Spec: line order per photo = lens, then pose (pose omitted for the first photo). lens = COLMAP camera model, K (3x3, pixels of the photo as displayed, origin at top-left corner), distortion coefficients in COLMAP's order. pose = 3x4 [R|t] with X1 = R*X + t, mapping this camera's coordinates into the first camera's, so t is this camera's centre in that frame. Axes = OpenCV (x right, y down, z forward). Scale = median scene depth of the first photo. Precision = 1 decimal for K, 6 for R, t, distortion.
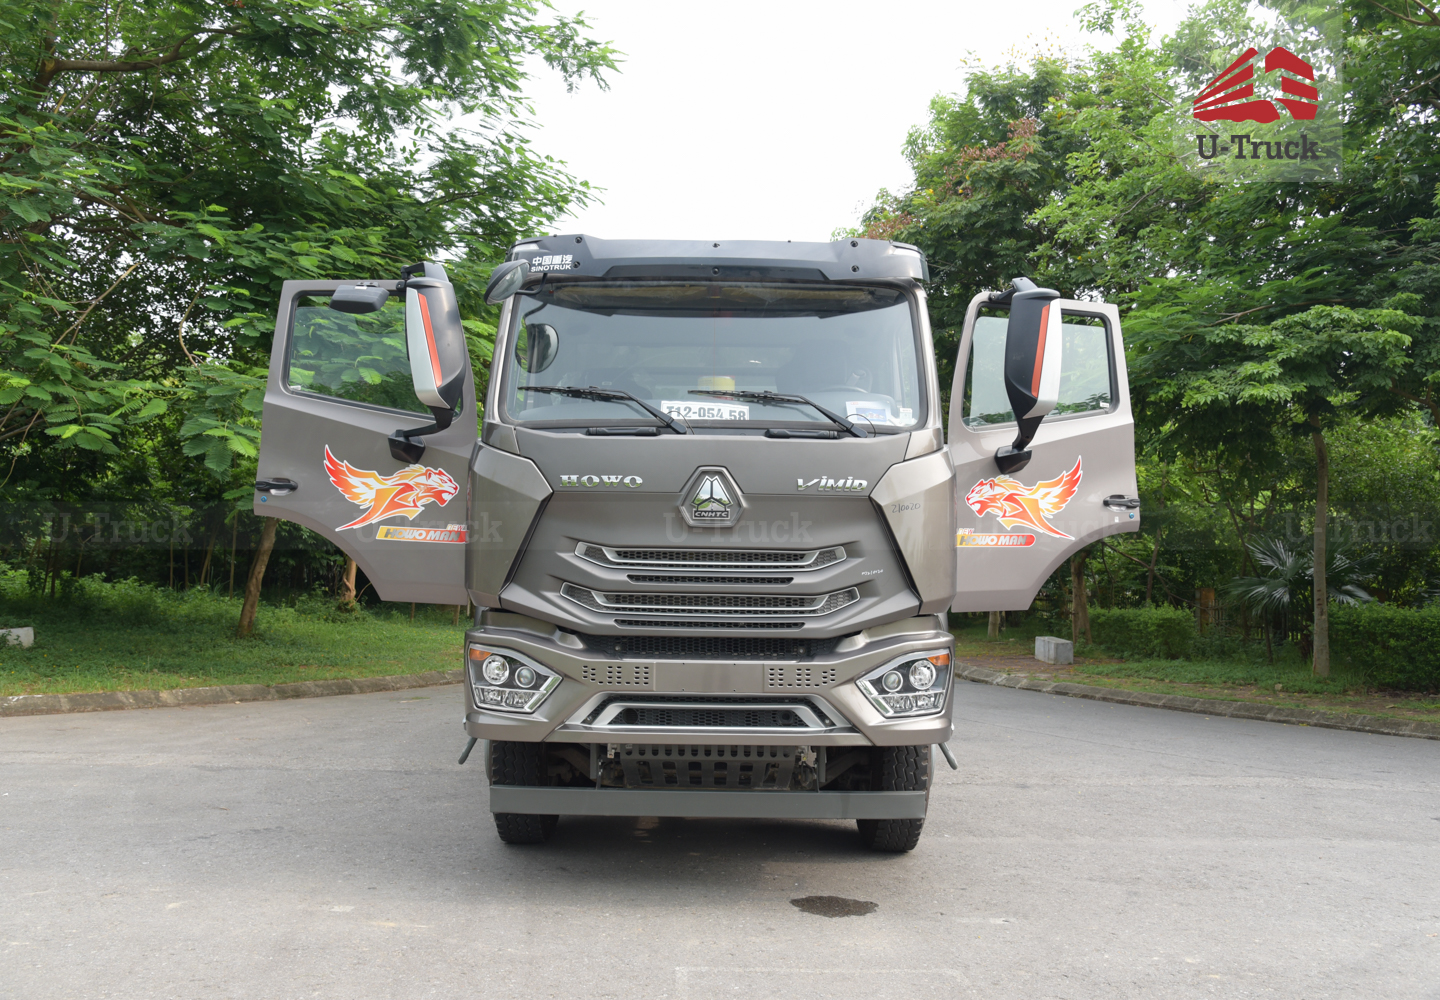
lens RADIAL K [[1369.5, 0, 734.2], [0, 1369.5, 479.7], [0, 0, 1]] dist [-0.095819, 0.019293]
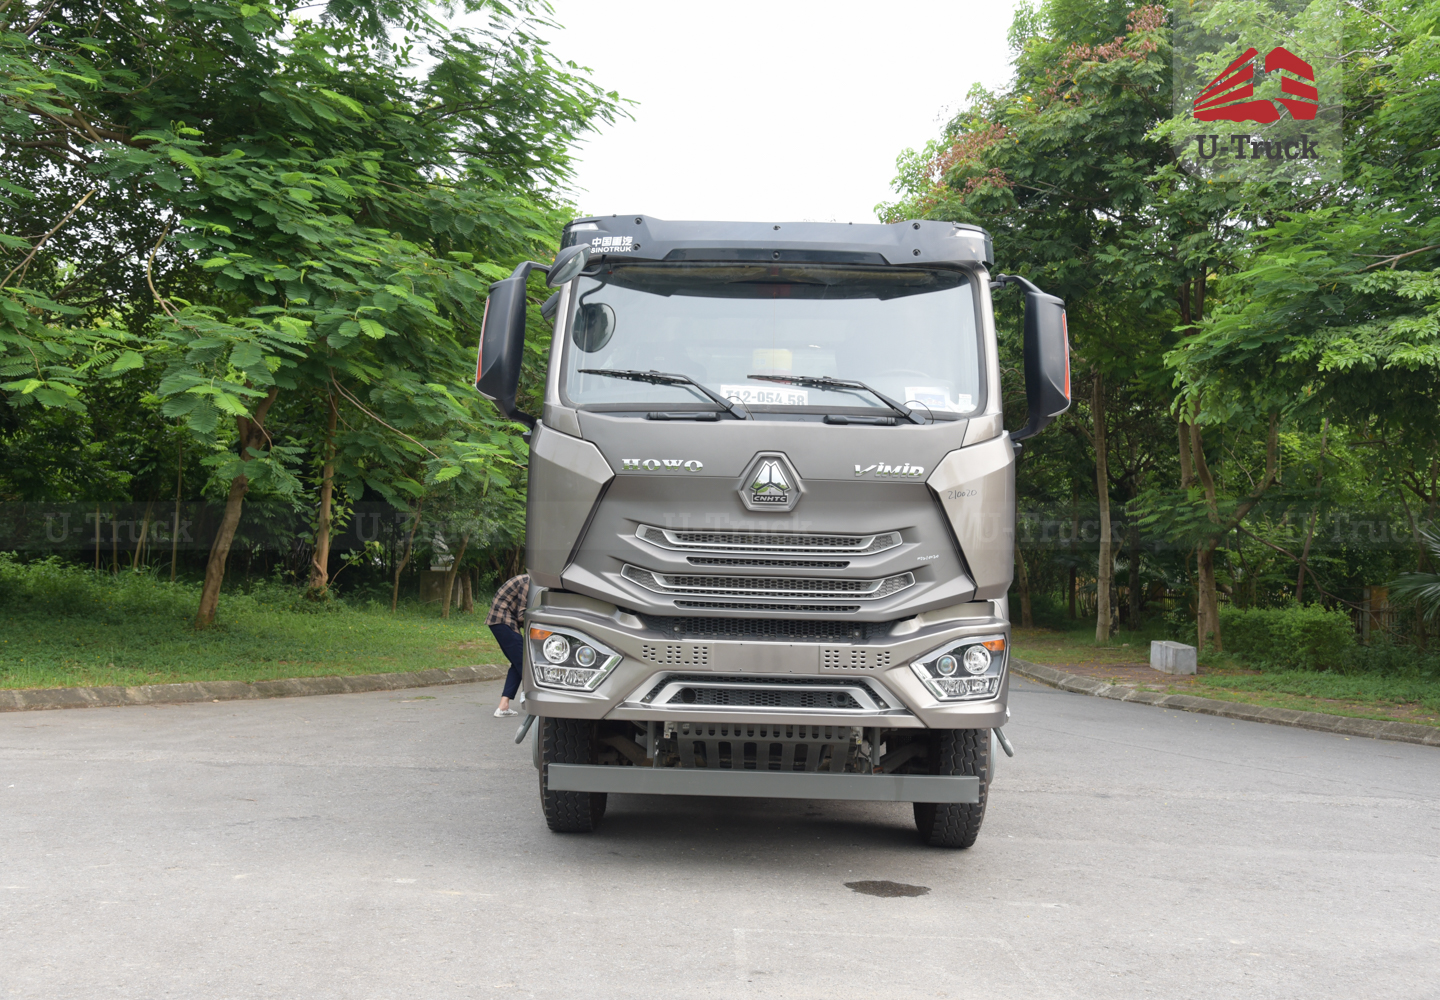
lens RADIAL K [[1701.6, 0, 720.0], [0, 1701.6, 500.0], [0, 0, 1]] dist [-0.004486, 0.256191]
pose [[0.999228, 0.010823, -0.037755, -0.003340], [-0.009540, 0.999376, 0.033997, -0.009219], [0.038099, -0.033610, 0.998709, -0.149510]]
